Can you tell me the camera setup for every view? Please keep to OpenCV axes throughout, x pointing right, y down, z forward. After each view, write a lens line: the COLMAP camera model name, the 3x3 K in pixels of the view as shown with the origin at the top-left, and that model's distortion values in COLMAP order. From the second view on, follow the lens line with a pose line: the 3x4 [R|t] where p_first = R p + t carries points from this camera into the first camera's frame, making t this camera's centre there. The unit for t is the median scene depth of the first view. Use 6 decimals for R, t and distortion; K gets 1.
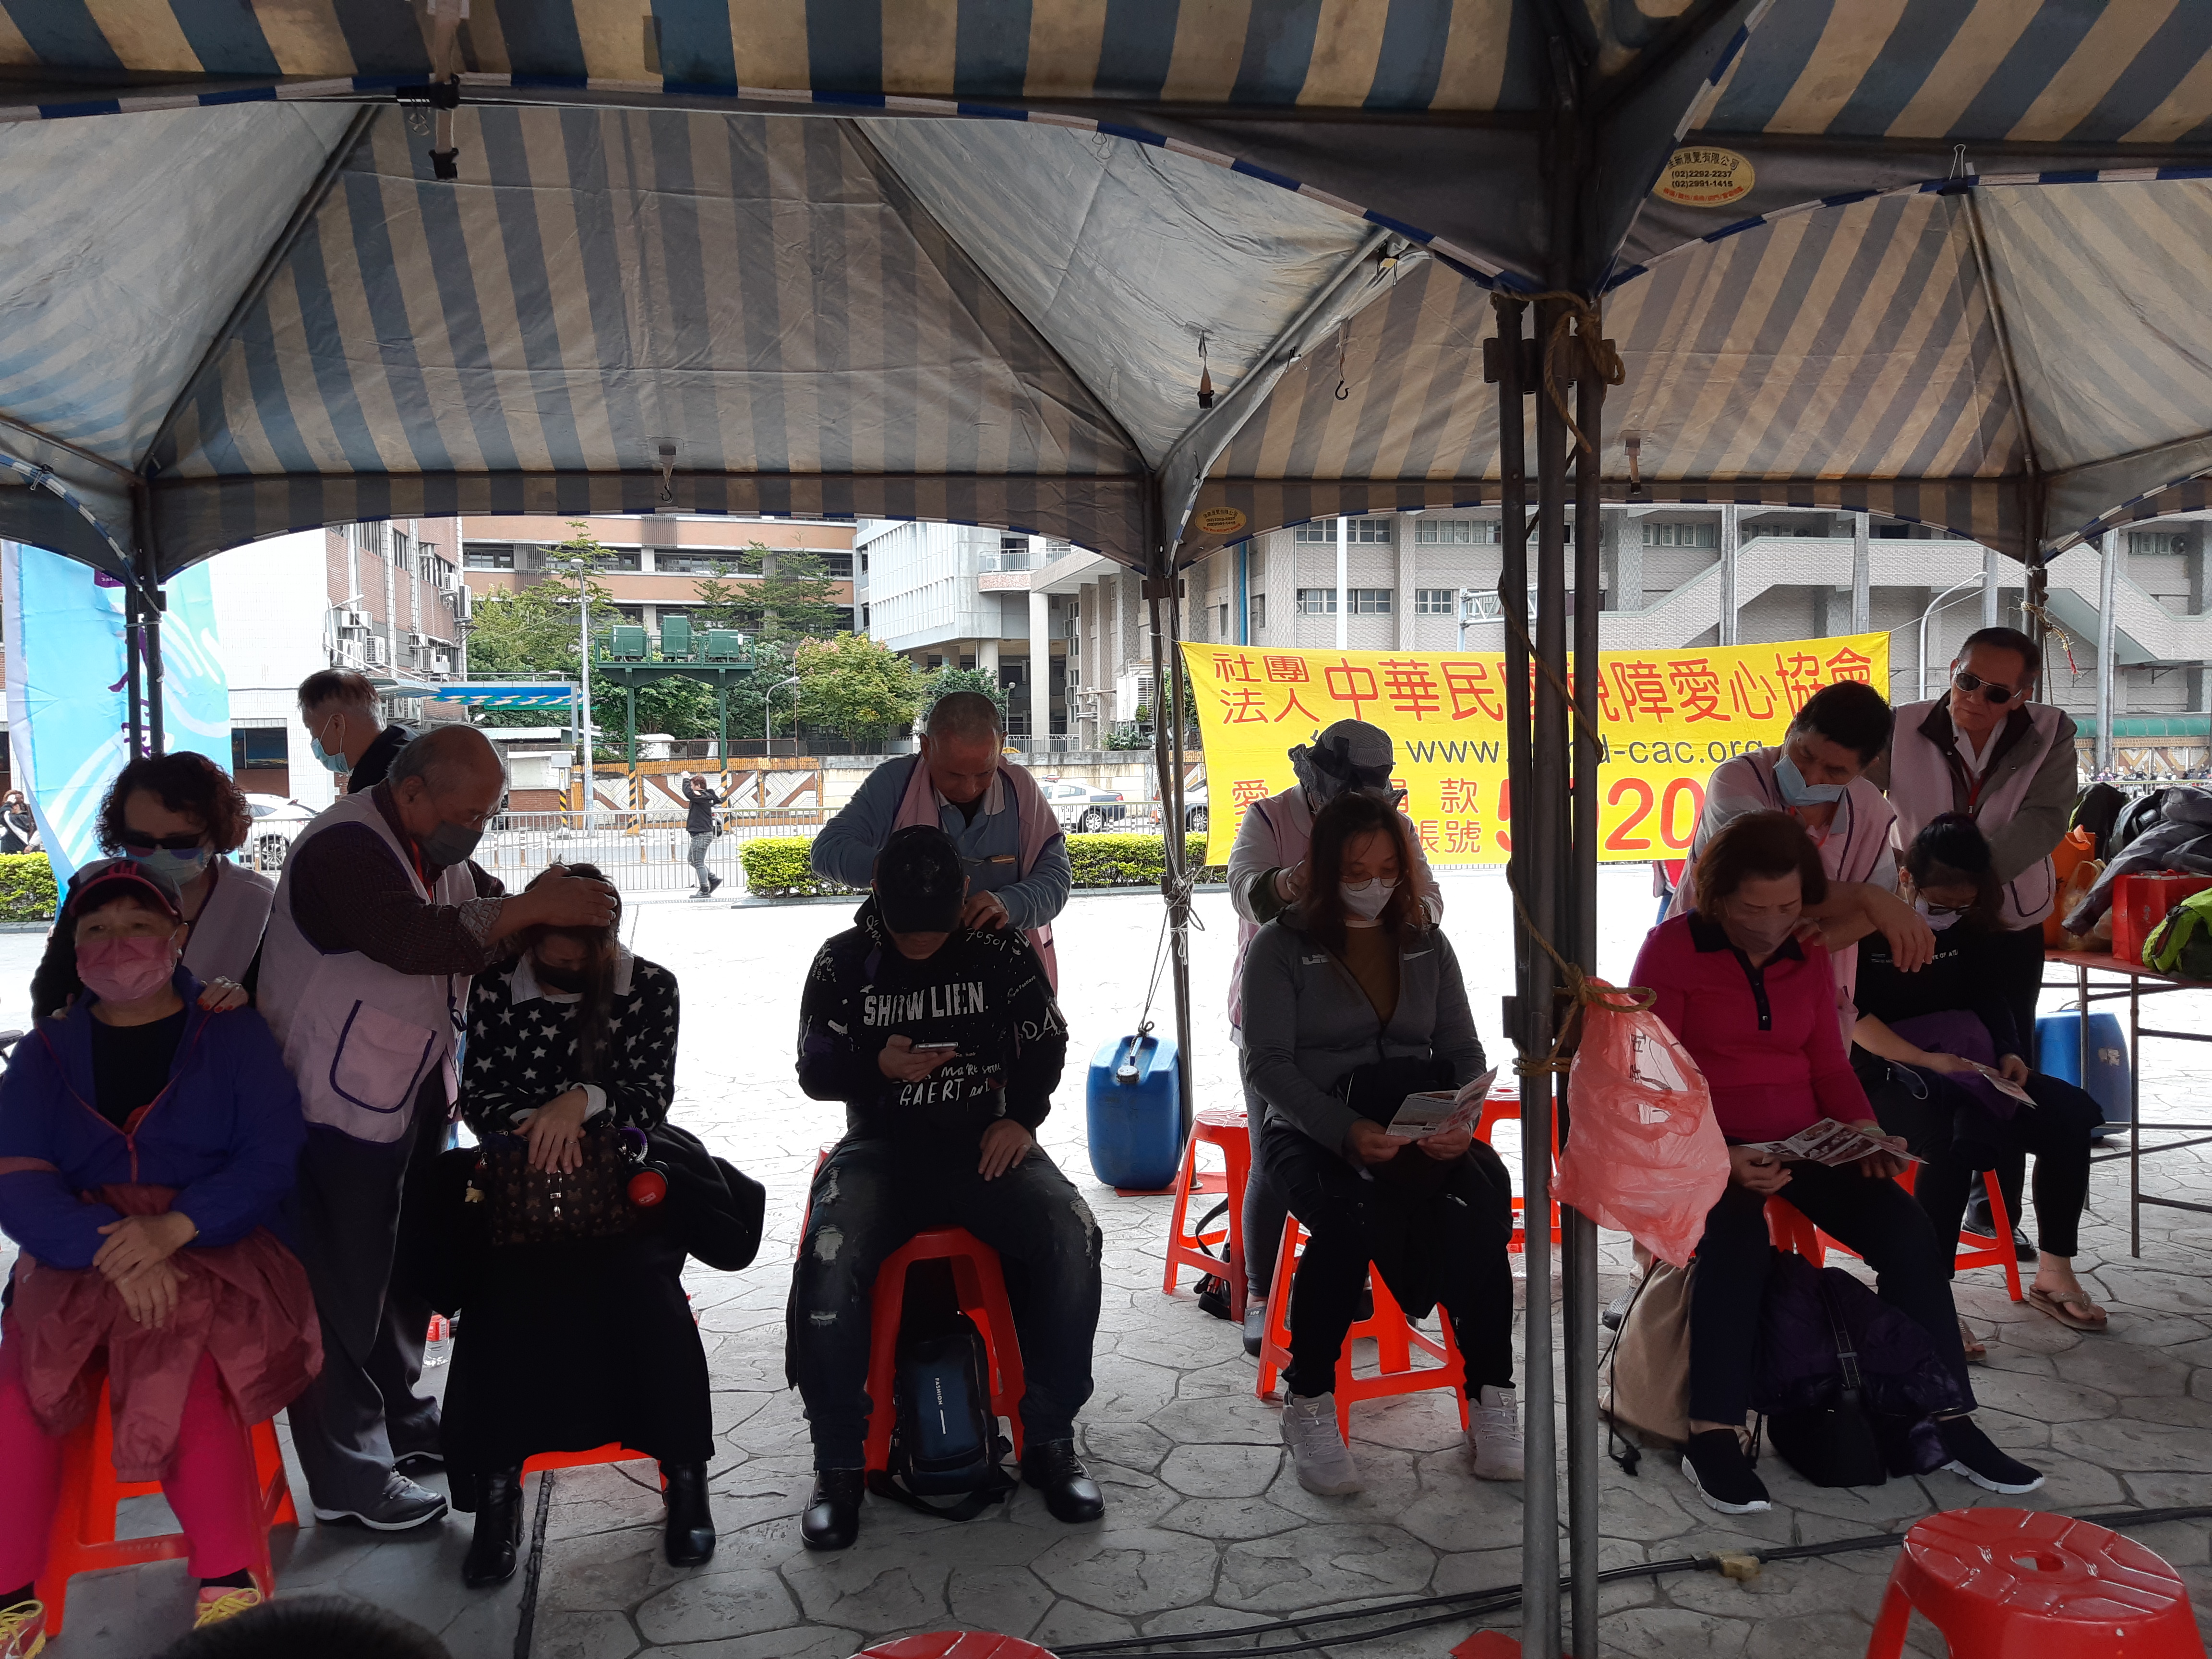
lens RADIAL K [[1697.9, 0, 1106.0], [0, 1697.9, 829.5], [0, 0, 1]] dist [0.074415, -0.120913]
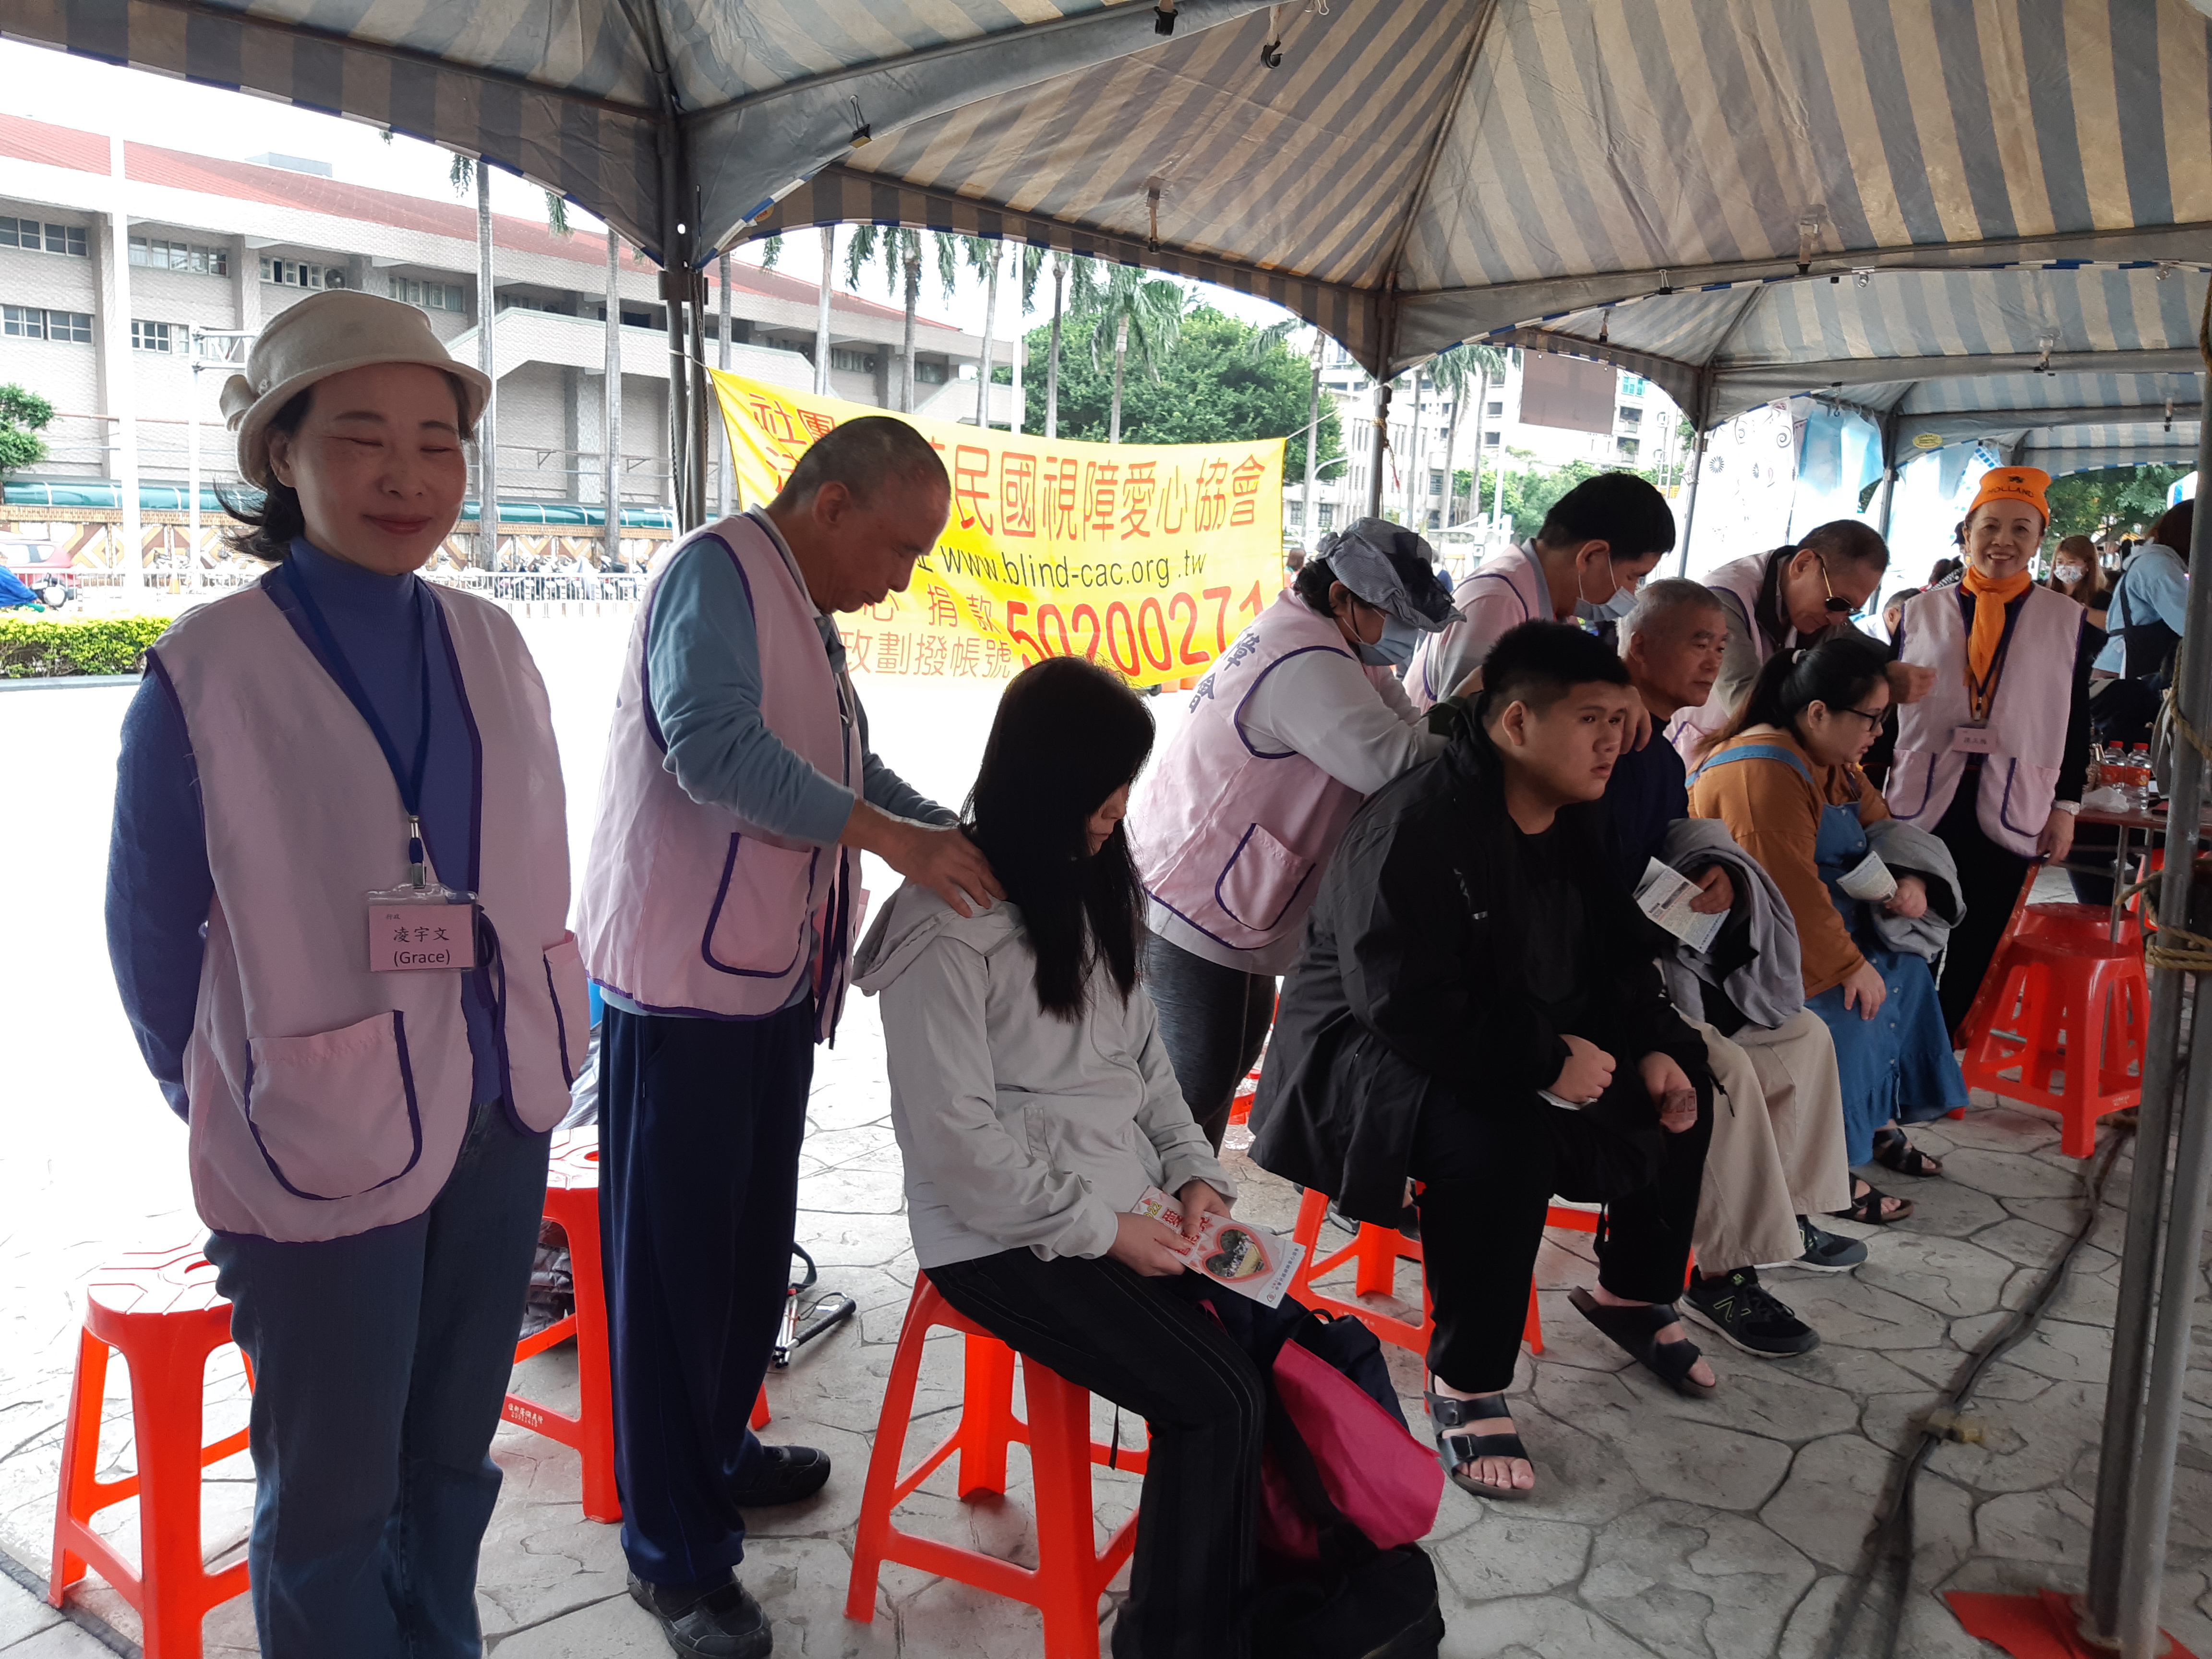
lens RADIAL K [[1697.9, 0, 1106.0], [0, 1697.9, 829.5], [0, 0, 1]] dist [0.074415, -0.120913]
pose [[0.748947, -0.072204, 0.658685, -0.294936], [-0.012002, 0.992404, 0.122432, -0.008170], [-0.662521, -0.099600, 0.742392, 0.312071]]
